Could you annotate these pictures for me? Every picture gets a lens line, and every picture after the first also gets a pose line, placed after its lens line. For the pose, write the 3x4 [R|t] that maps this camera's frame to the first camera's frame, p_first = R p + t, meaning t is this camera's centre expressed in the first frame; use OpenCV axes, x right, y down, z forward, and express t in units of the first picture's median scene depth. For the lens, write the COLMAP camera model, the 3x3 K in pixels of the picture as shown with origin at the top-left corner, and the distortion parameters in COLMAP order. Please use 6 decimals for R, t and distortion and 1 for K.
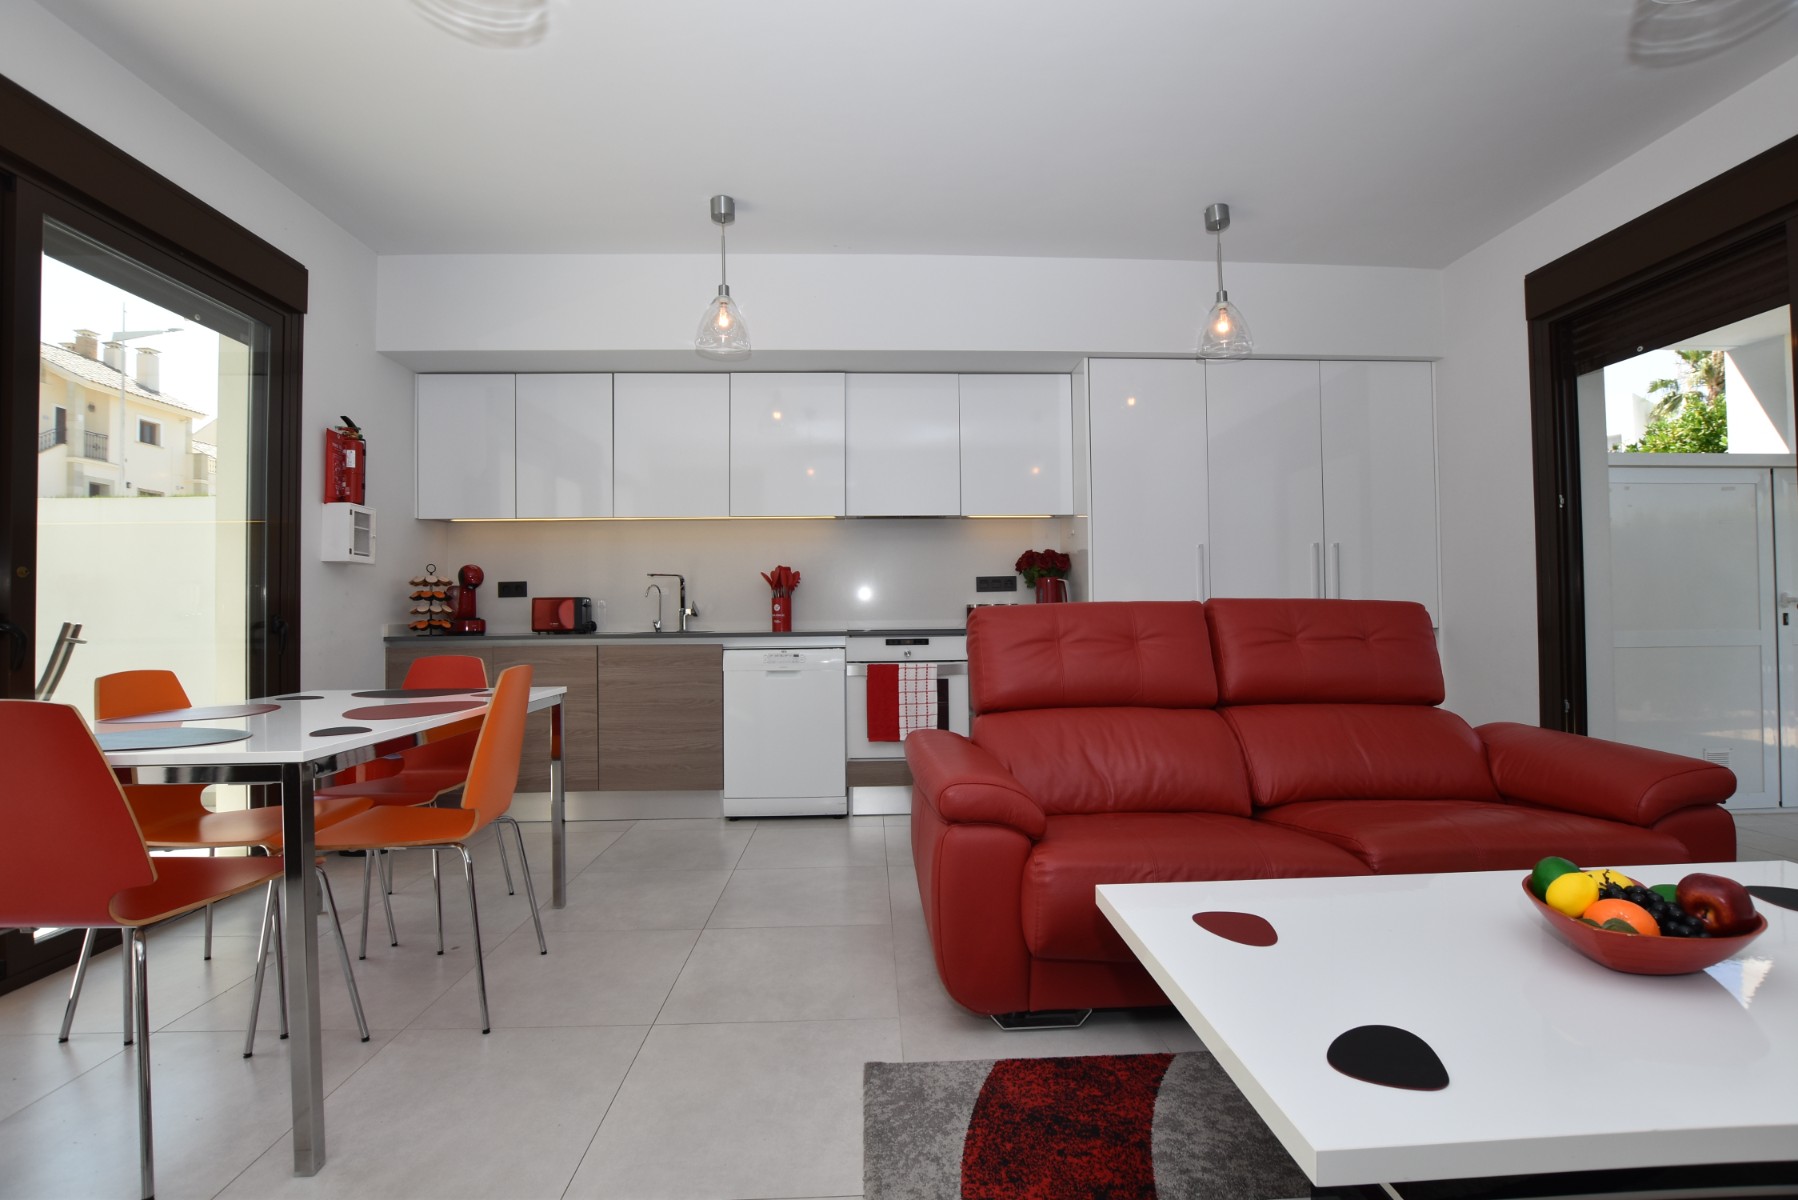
lens RADIAL K [[792.0, 0, 901.1], [0, 792.0, 604.4], [0, 0, 1]] dist [-0.035709, 0.006629]
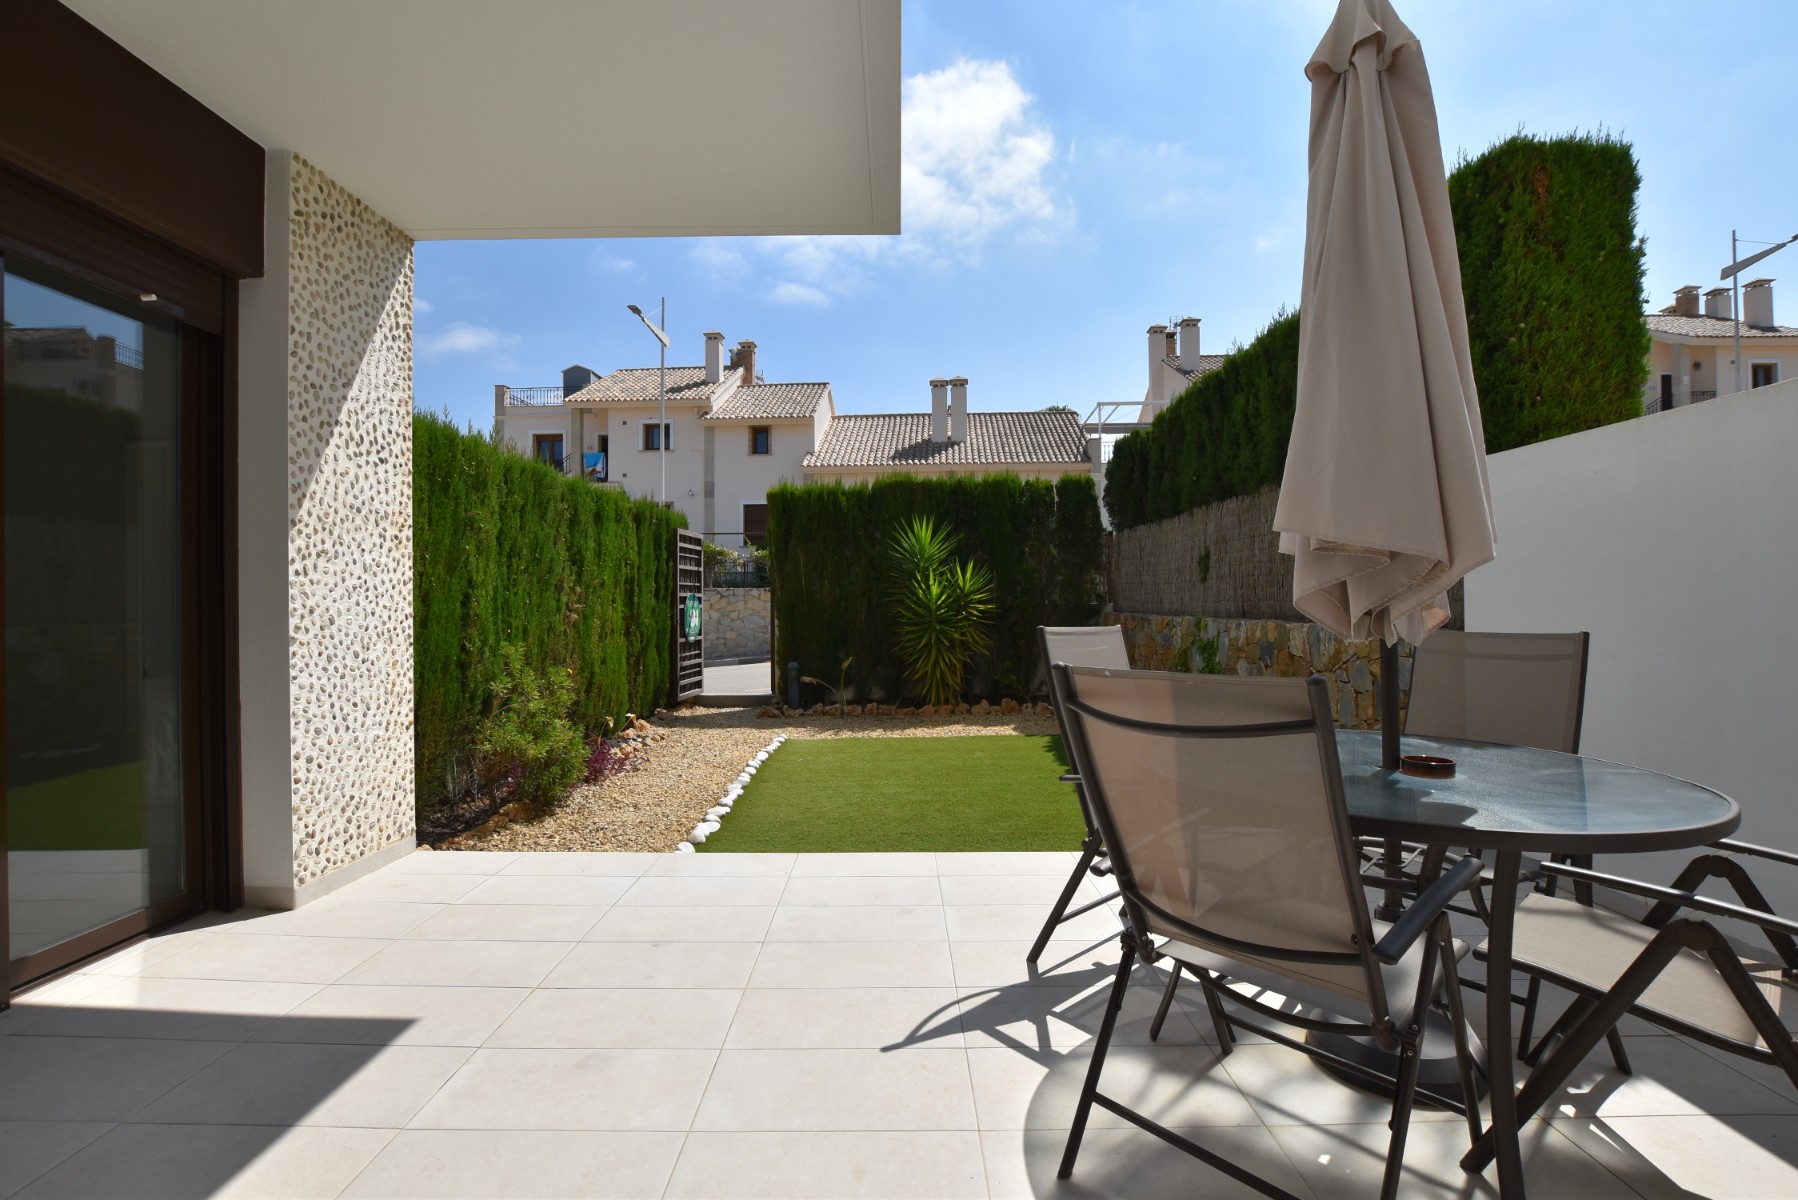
lens RADIAL K [[792.0, 0, 905.5], [0, 792.0, 601.4], [0, 0, 1]] dist [-0.035709, 0.006629]
pose [[-0.034448, 0.010622, -0.999350, -0.674711], [0.022840, 0.999691, 0.009838, -0.009848], [0.999145, -0.022487, -0.034680, 0.479809]]
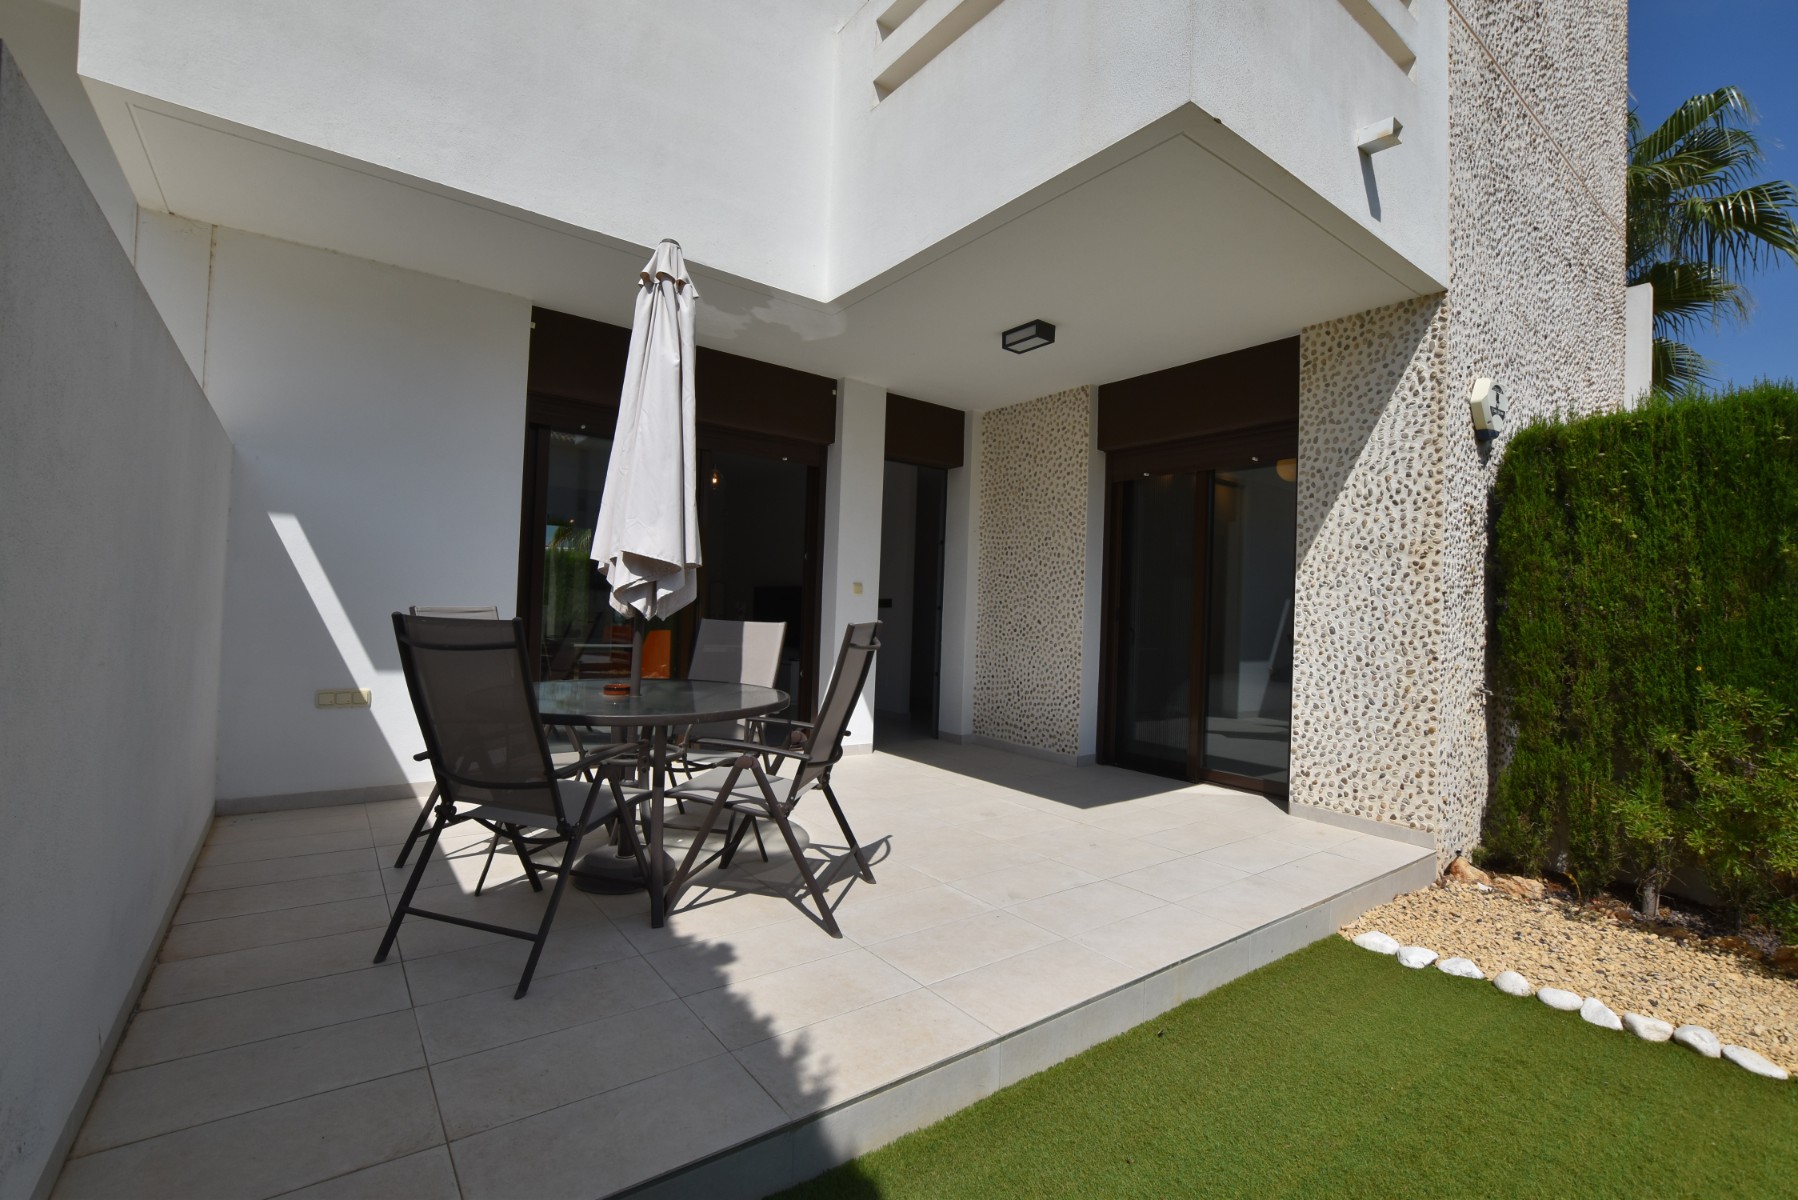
lens RADIAL K [[792.0, 0, 901.4], [0, 792.0, 602.5], [0, 0, 1]] dist [-0.035709, 0.006629]
pose [[-0.564661, 0.003105, 0.825317, -1.984752], [-0.041910, 0.998595, -0.032431, 0.024461], [-0.824258, -0.052901, -0.563737, 0.995300]]
